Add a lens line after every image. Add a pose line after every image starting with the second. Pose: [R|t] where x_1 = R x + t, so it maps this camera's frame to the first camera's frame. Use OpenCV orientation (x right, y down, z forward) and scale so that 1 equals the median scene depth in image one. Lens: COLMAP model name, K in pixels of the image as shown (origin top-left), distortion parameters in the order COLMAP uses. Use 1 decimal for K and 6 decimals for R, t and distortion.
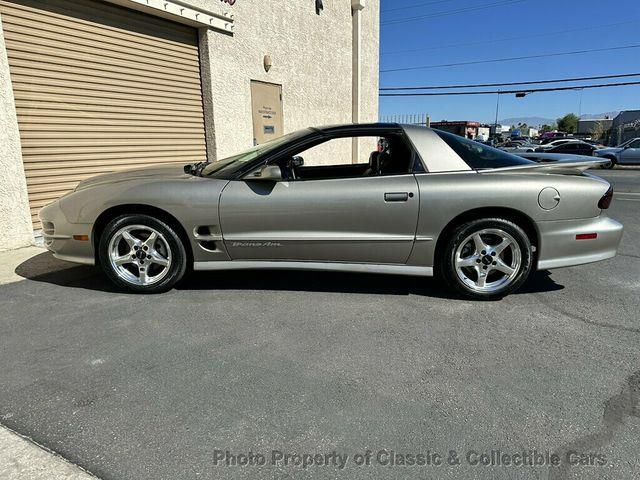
lens RADIAL K [[452.4, 0, 324.7], [0, 452.4, 243.5], [0, 0, 1]] dist [0.031544, -0.037714]
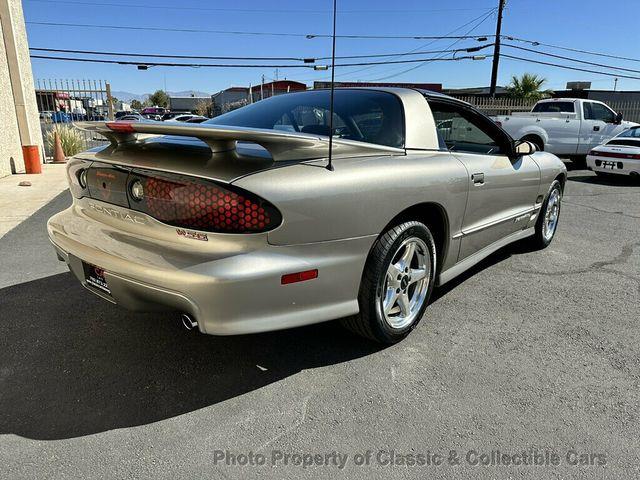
lens RADIAL K [[452.4, 0, 322.0], [0, 452.4, 239.0], [0, 0, 1]] dist [0.031544, -0.037714]
pose [[0.686210, -0.176790, 0.705593, -0.200848], [0.146155, 0.983744, 0.104343, -0.038971], [-0.712569, 0.031524, 0.700893, 0.198565]]
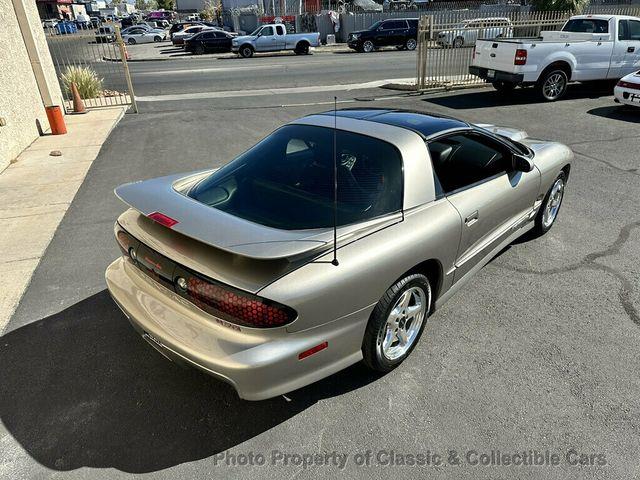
lens RADIAL K [[452.4, 0, 319.8], [0, 452.4, 242.5], [0, 0, 1]] dist [0.031544, -0.037714]
pose [[0.713340, -0.334695, 0.615731, -0.203299], [0.181283, 0.936810, 0.299204, -0.131979], [-0.676965, -0.101812, 0.728939, 0.165649]]
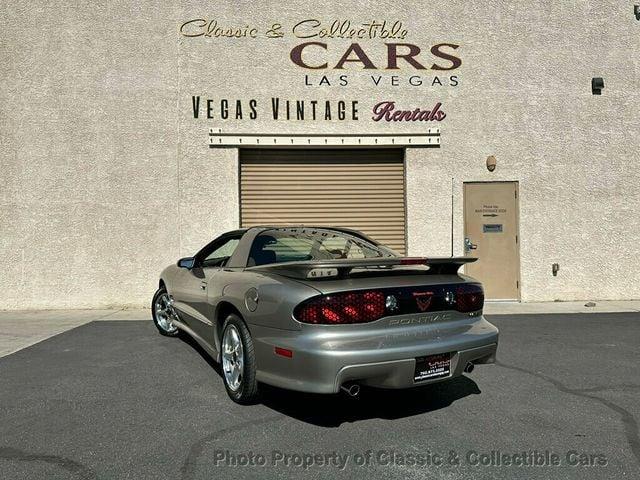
lens RADIAL K [[452.4, 0, 315.7], [0, 452.4, 234.1], [0, 0, 1]] dist [0.031544, -0.037714]
pose [[0.513865, -0.021129, -0.857611, 0.478865], [-0.181709, 0.974333, -0.132881, -0.046100], [0.838406, 0.224119, 0.496836, 0.216052]]
